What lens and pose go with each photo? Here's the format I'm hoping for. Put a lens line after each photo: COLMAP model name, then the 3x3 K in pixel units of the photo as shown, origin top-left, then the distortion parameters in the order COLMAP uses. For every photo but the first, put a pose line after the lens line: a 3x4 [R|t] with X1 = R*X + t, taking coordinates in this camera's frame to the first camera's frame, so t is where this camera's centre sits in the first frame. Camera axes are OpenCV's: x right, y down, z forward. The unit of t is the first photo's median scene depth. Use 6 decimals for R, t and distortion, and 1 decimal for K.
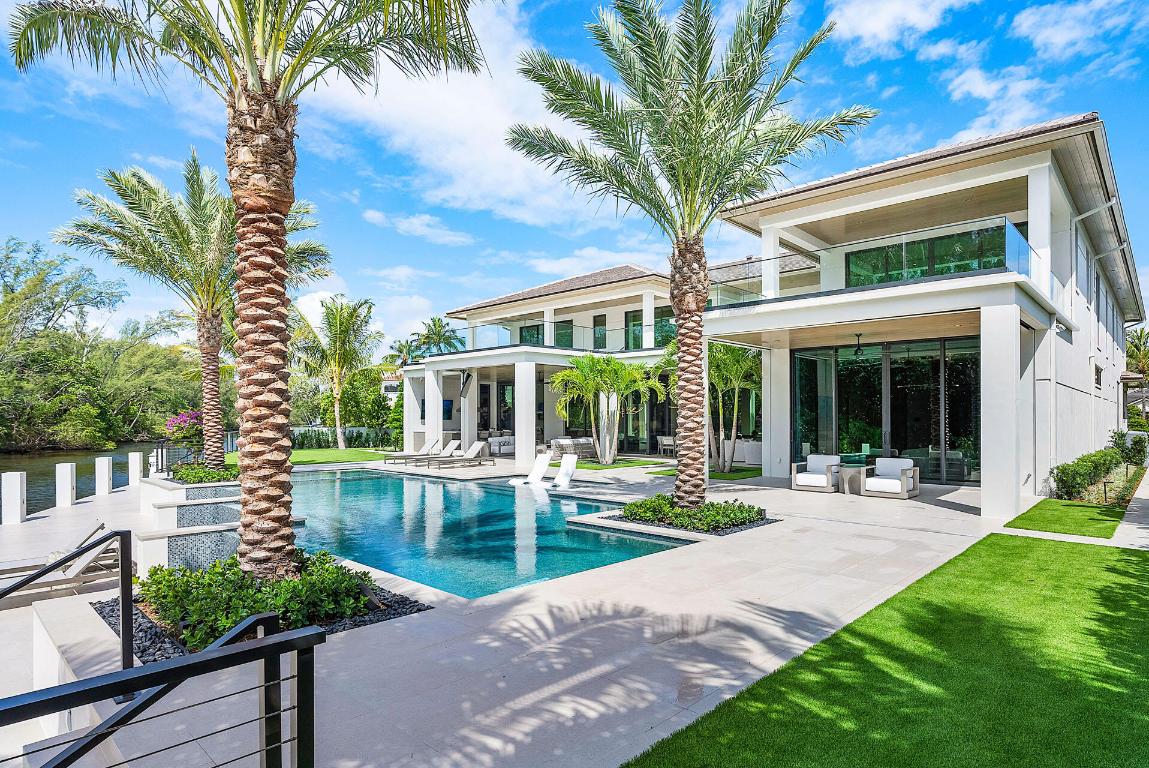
lens RADIAL K [[624.9, 0, 568.3], [0, 624.9, 418.4], [0, 0, 1]] dist [-0.000875, -0.000235]
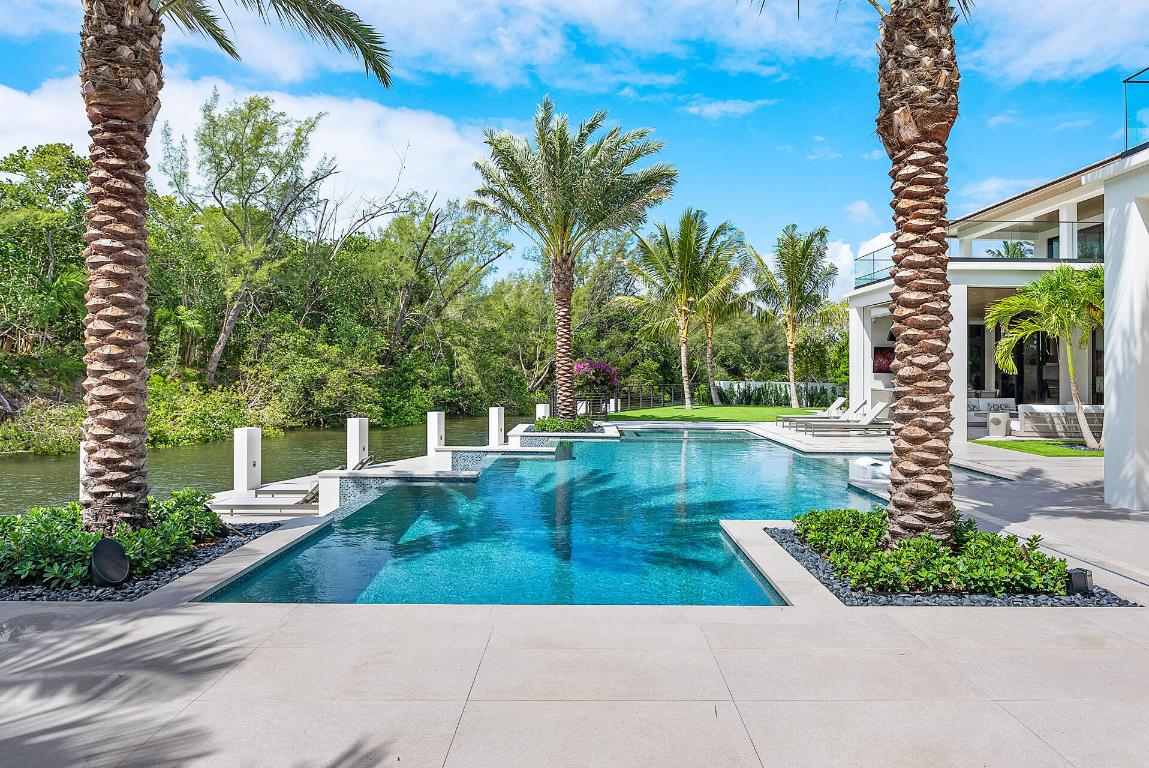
lens RADIAL K [[713.5, 0, 574.8], [0, 713.5, 376.4], [0, 0, 1]] dist [-0.002854, -0.000121]
pose [[0.717765, 0.014060, -0.696144, 0.400037], [-0.011855, 0.999898, 0.007971, 0.012792], [0.696185, 0.002532, 0.717858, 0.403826]]
